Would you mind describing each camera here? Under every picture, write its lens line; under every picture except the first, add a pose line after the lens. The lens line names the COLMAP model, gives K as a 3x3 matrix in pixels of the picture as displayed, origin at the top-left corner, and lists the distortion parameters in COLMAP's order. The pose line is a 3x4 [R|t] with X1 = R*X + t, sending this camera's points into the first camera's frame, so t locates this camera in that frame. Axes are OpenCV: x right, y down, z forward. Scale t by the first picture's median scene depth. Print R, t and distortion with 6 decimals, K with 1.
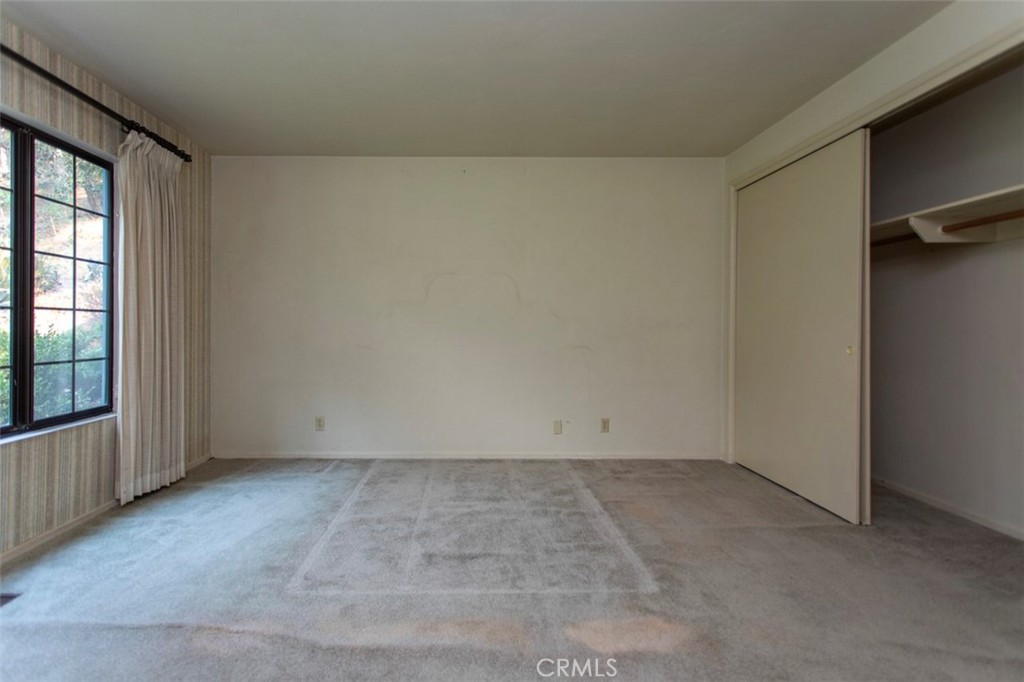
lens RADIAL K [[490.1, 0, 512.7], [0, 490.1, 329.3], [0, 0, 1]] dist [0.000351, 0.000700]
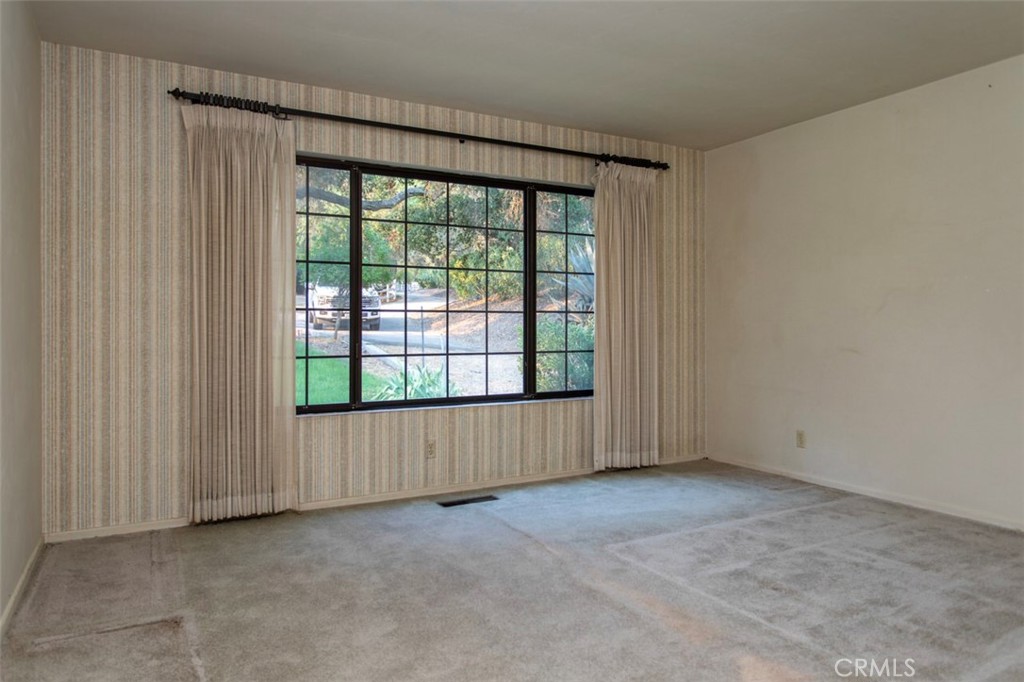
lens RADIAL K [[659.5, 0, 511.2], [0, 659.5, 326.4], [0, 0, 1]] dist [-0.006660, -0.000662]
pose [[0.489322, -0.002740, -0.872099, 0.562012], [-0.002140, 0.999988, -0.004343, 0.006379], [0.872101, 0.003992, 0.489310, 0.015237]]
